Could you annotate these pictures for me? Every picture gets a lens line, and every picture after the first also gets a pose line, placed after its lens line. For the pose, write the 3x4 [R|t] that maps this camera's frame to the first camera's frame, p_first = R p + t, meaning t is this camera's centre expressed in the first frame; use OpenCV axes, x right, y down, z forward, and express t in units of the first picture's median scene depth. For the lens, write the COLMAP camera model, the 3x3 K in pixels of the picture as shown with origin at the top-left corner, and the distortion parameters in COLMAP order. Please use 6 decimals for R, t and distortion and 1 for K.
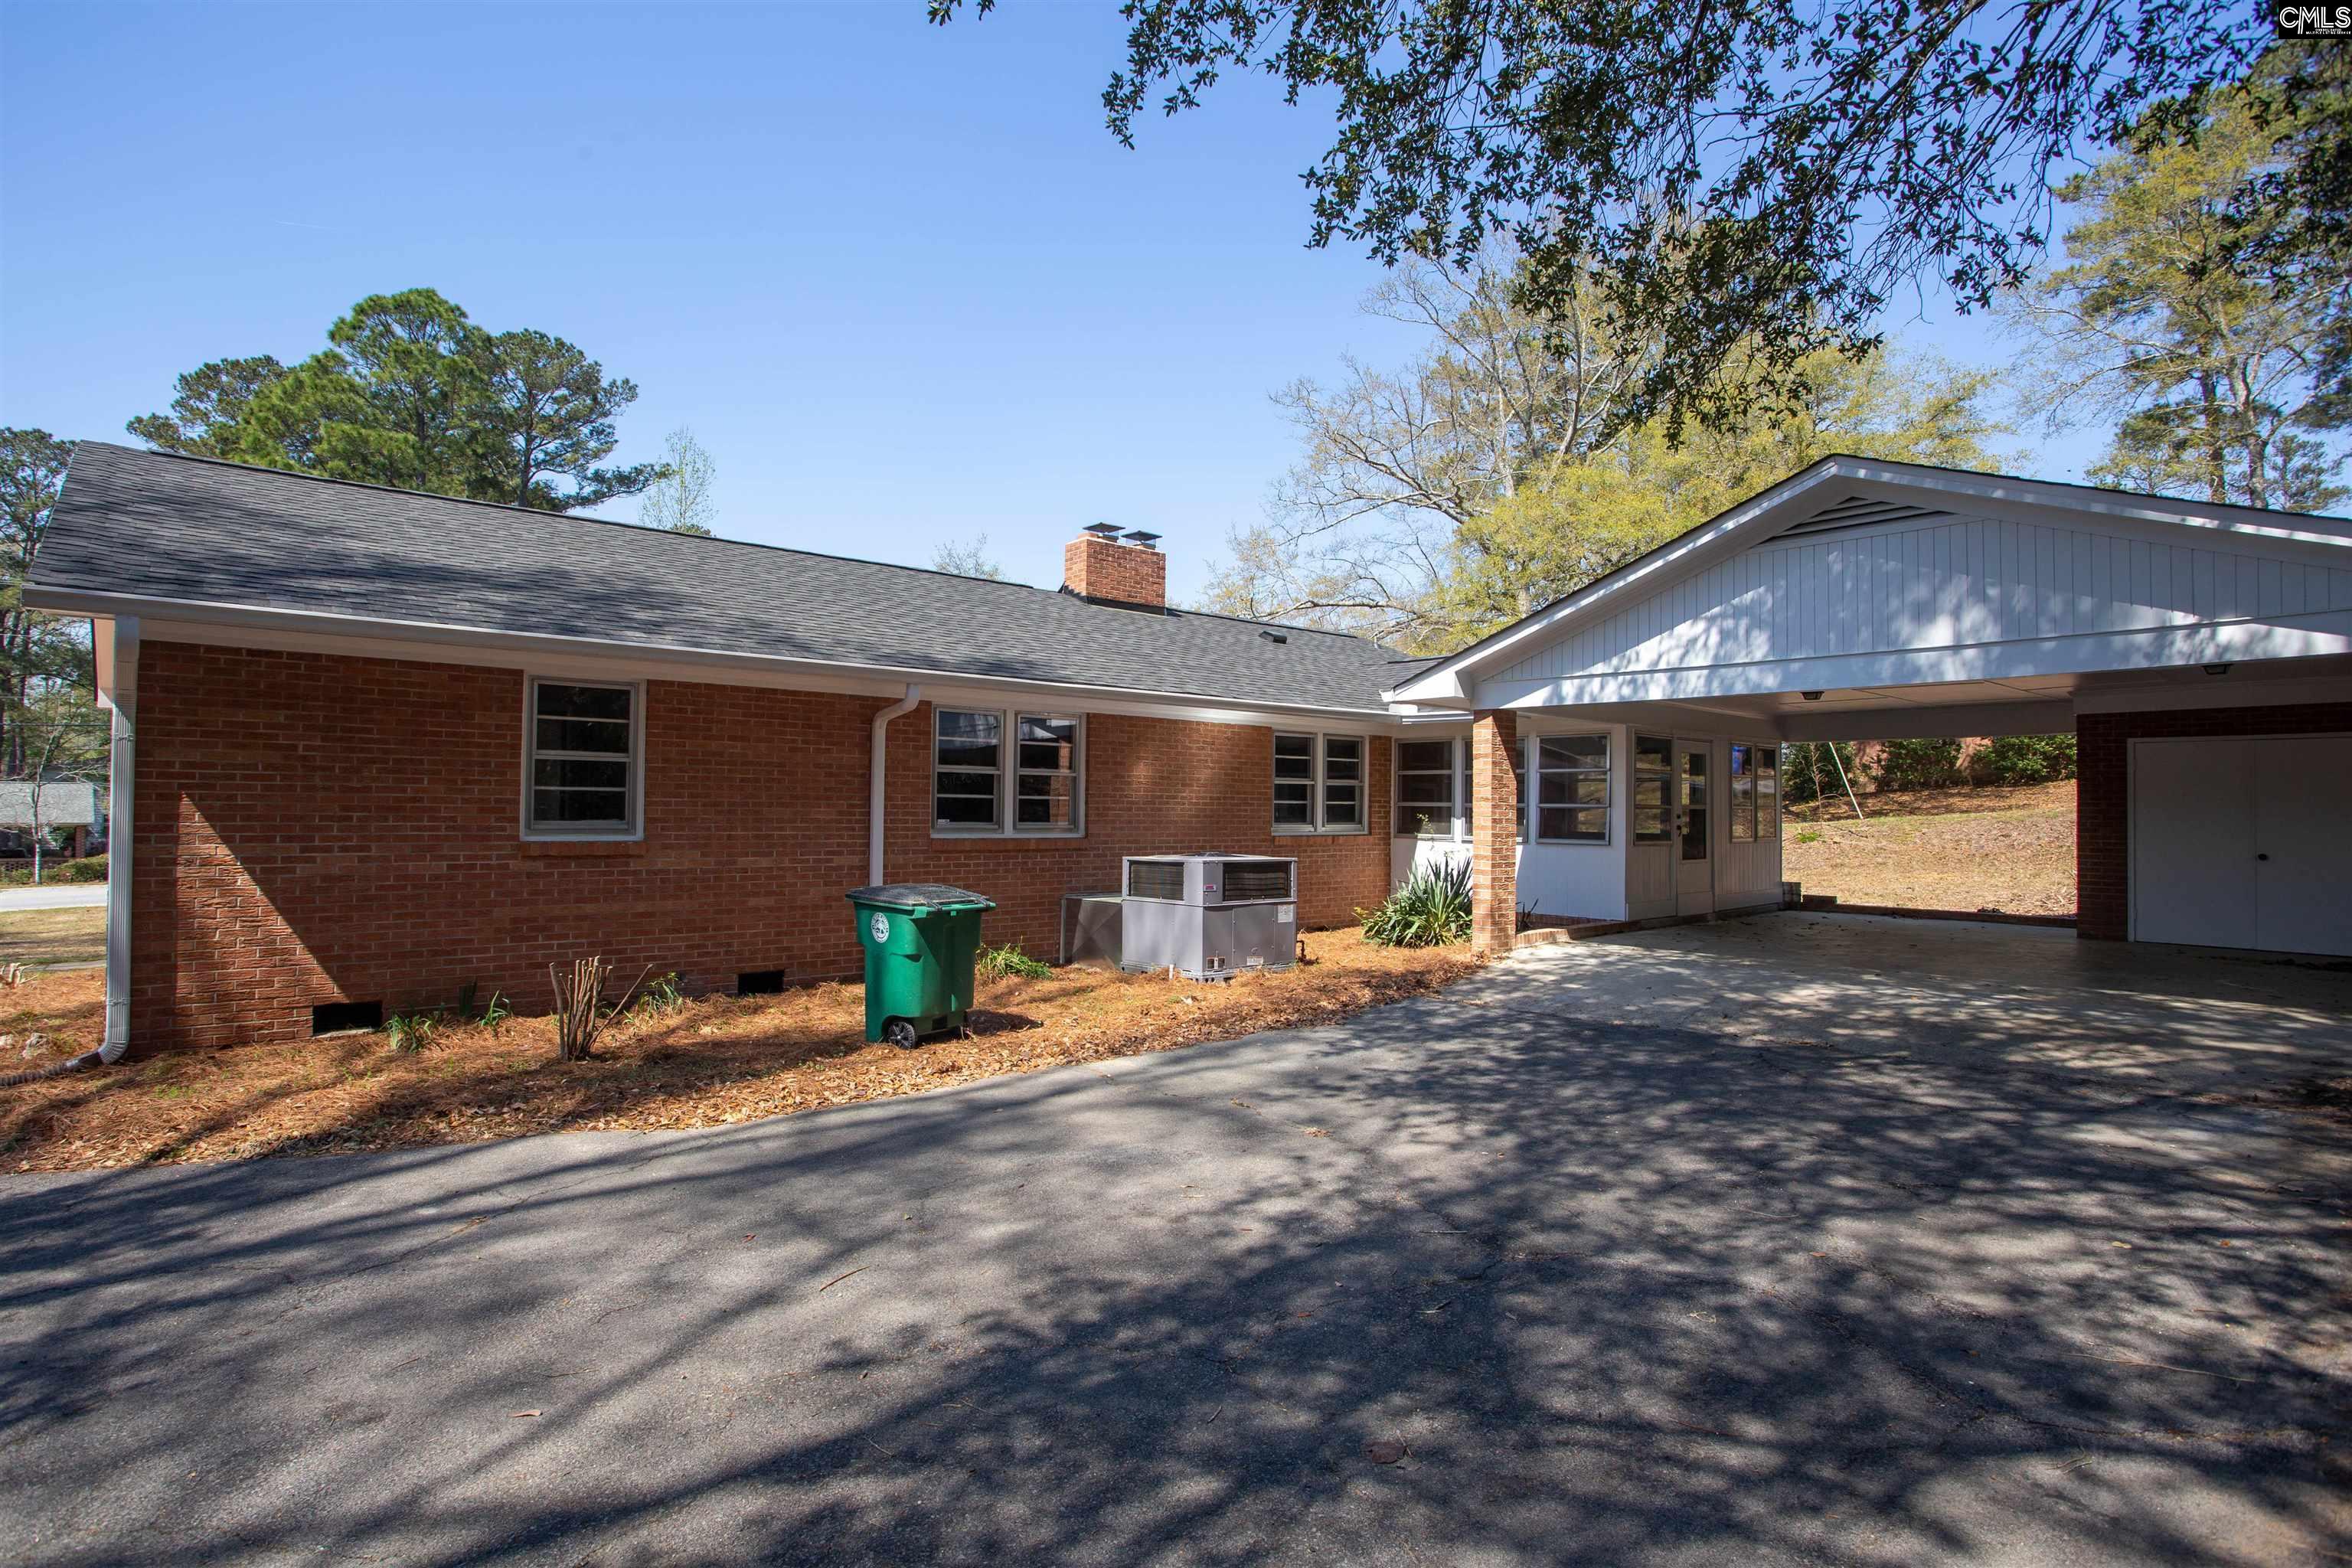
lens RADIAL K [[1195.6, 0, 1167.4], [0, 1195.6, 809.3], [0, 0, 1]] dist [-0.063387, 0.028987]
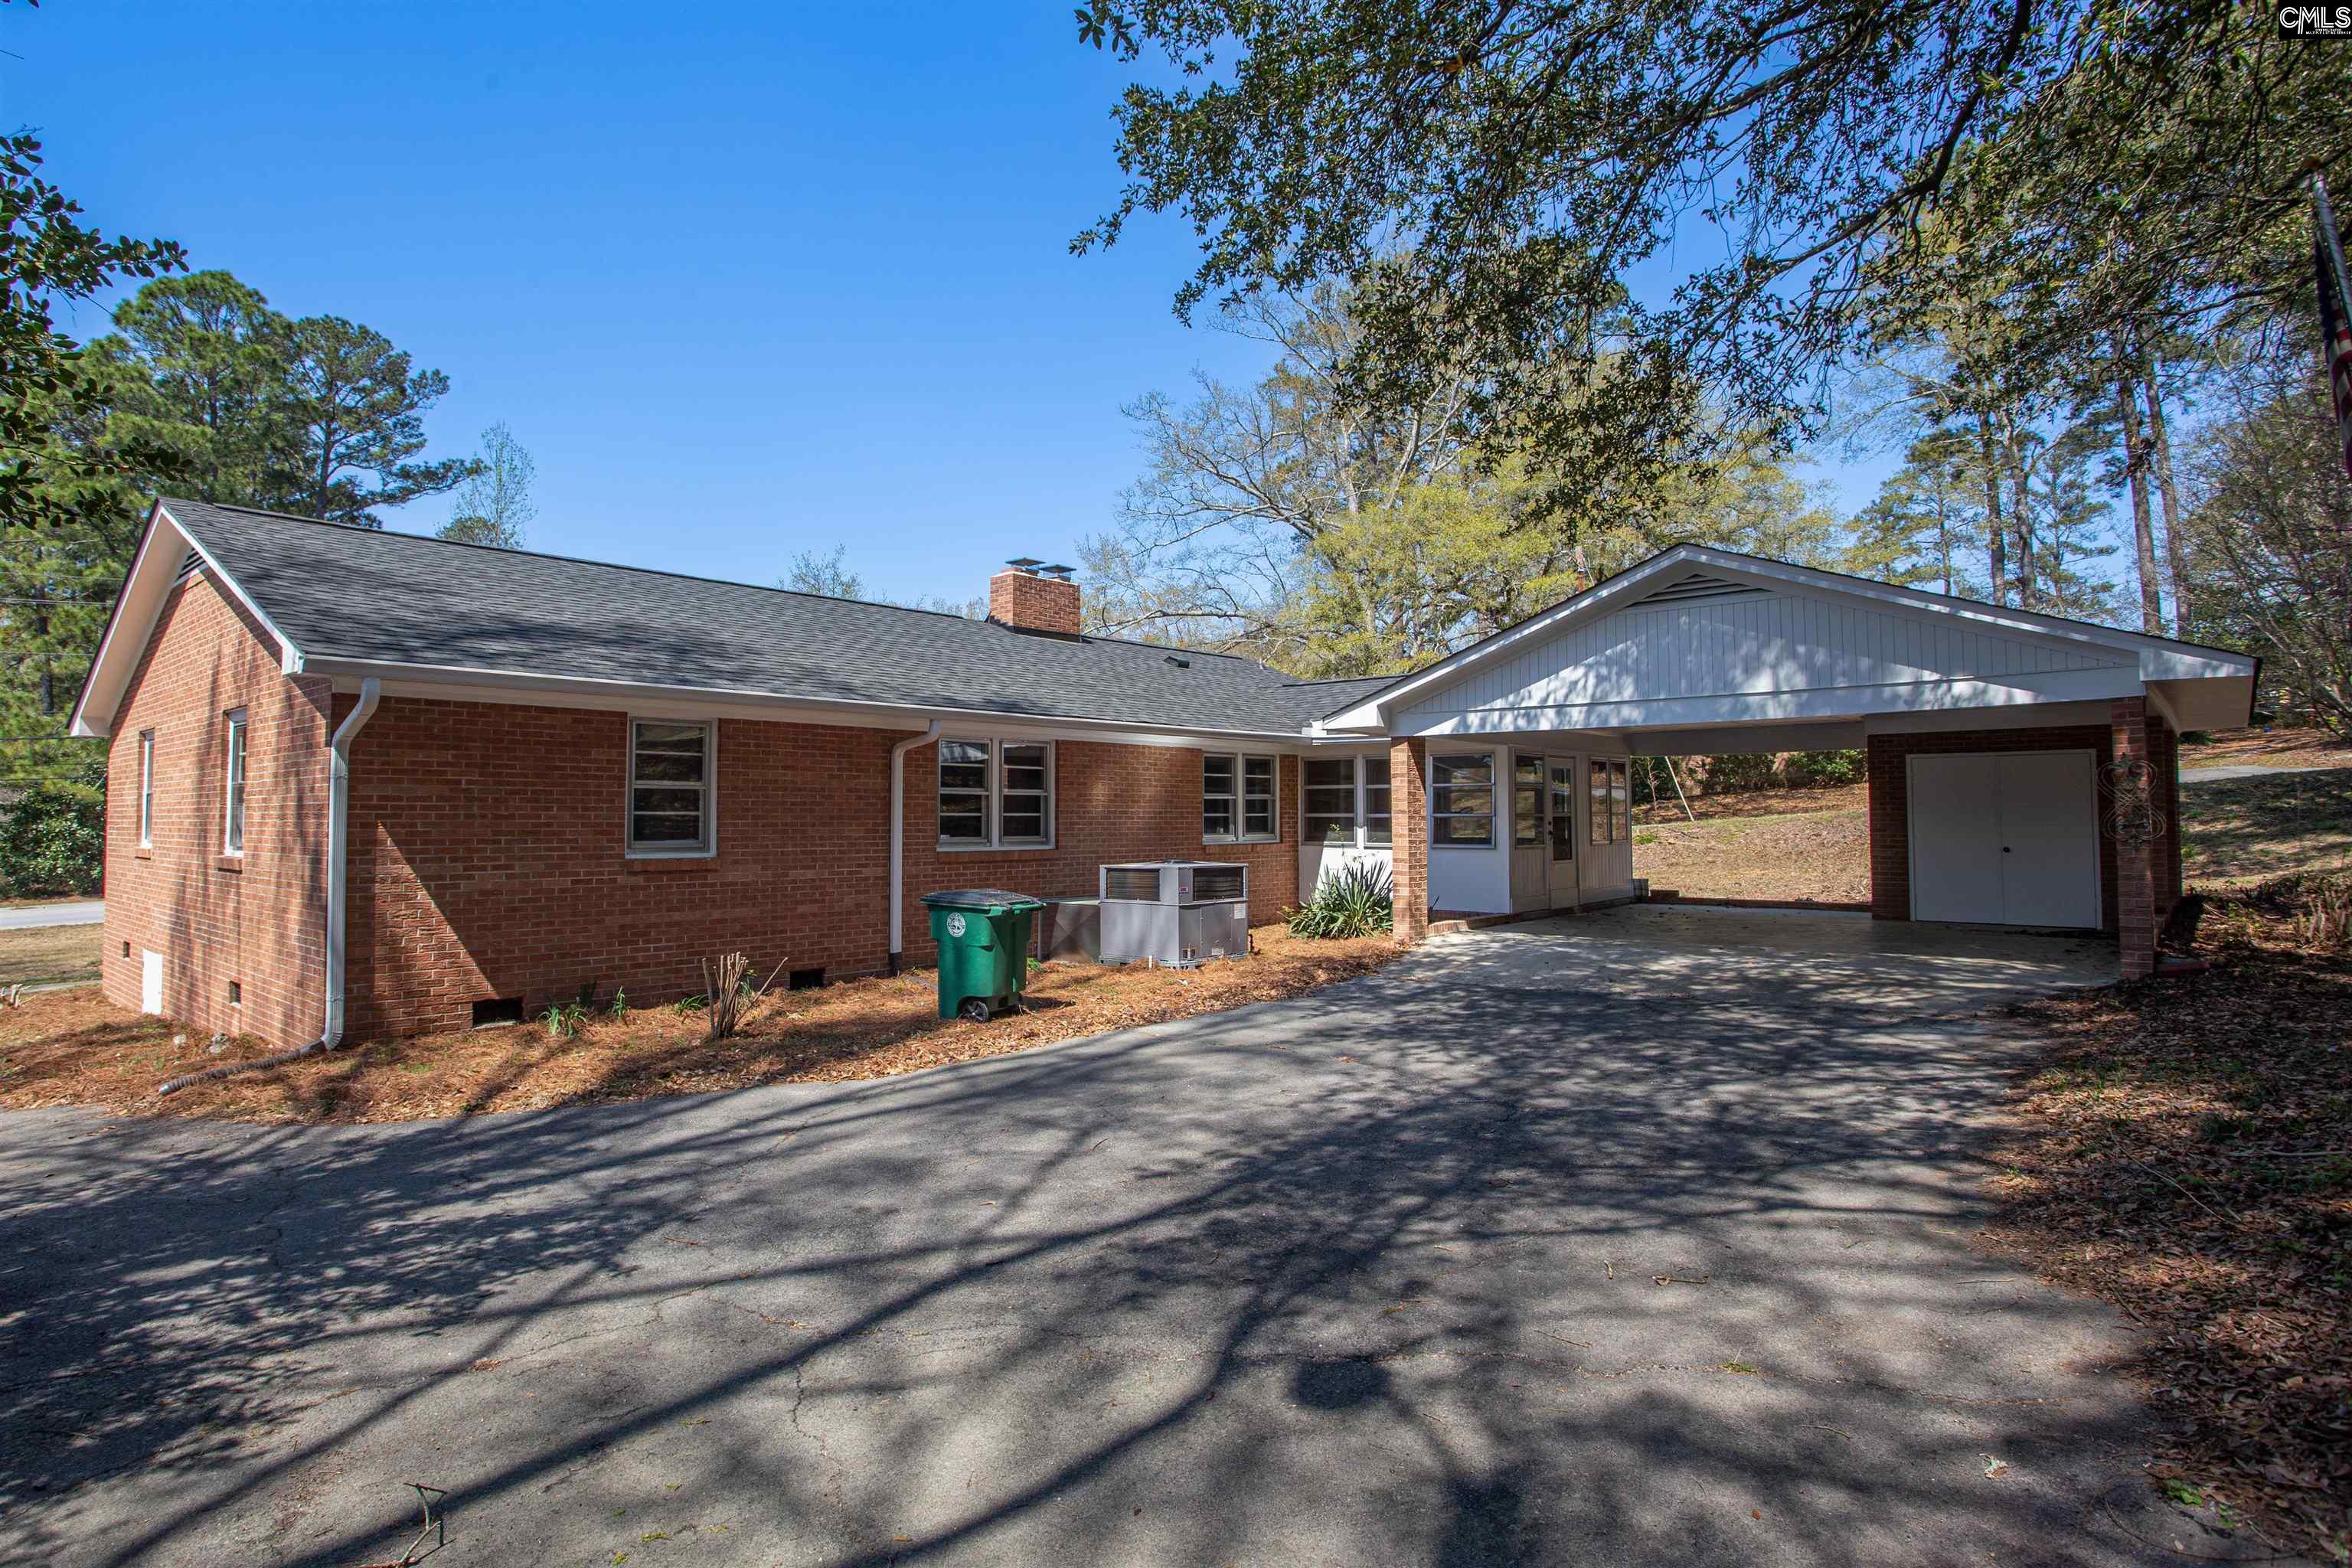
lens RADIAL K [[1212.8, 0, 1147.0], [0, 1212.8, 789.6], [0, 0, 1]] dist [-0.063695, 0.027026]
pose [[0.993801, -0.009597, 0.110756, -0.137787], [0.012236, 0.999656, -0.023177, -0.006360], [-0.110495, 0.024388, 0.993577, -0.197989]]
